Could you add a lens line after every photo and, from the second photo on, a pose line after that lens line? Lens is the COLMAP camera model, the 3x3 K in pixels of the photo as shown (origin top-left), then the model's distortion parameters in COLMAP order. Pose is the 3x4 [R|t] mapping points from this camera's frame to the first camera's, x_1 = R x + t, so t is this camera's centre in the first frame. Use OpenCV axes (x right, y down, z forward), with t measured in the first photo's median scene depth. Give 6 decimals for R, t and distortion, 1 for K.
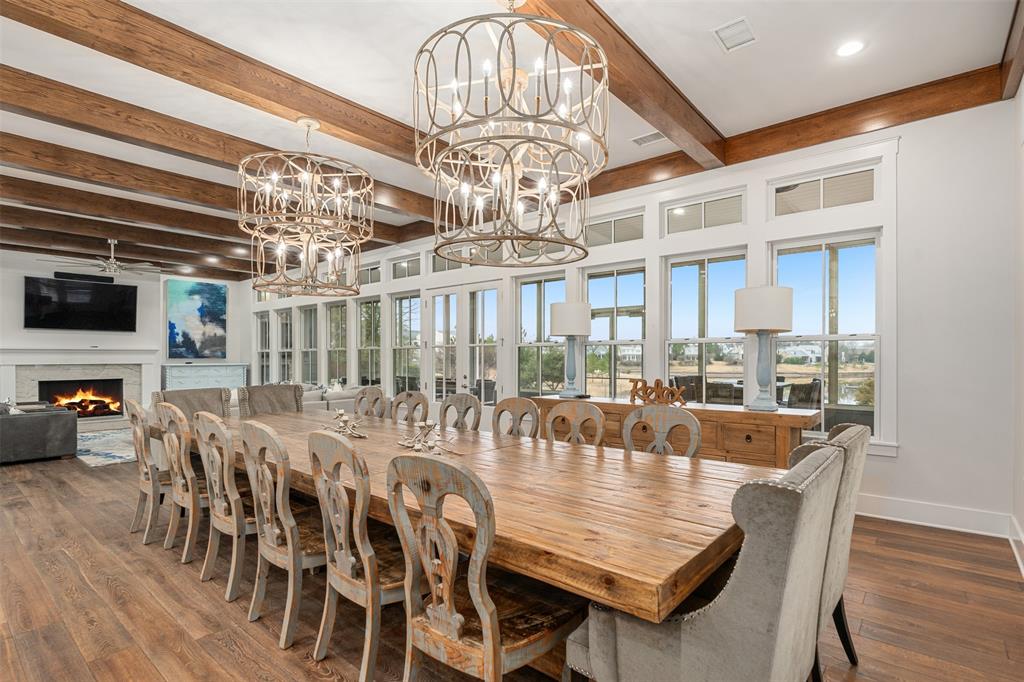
lens RADIAL K [[500.5, 0, 492.2], [0, 500.5, 362.1], [0, 0, 1]] dist [-0.003348, -0.001505]
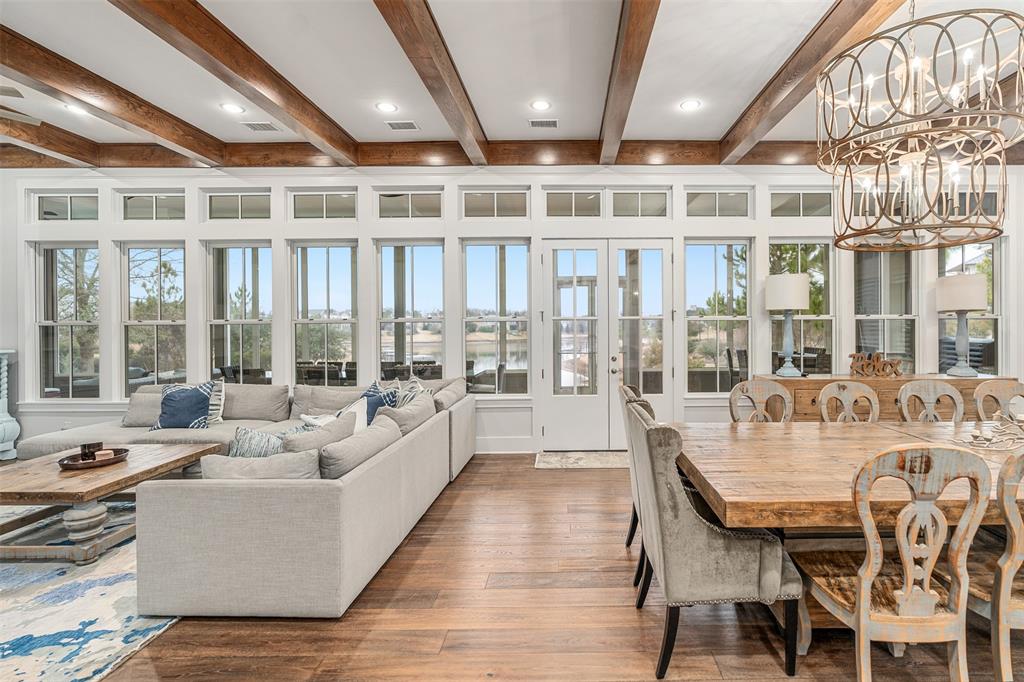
lens RADIAL K [[451.4, 0, 521.6], [0, 451.4, 327.4], [0, 0, 1]] dist [0.003425, 0.000106]
pose [[0.745358, -0.005117, 0.666644, -0.422612], [0.010906, 0.999930, -0.004517, -0.011586], [-0.666575, 0.010637, 0.745362, 0.381902]]
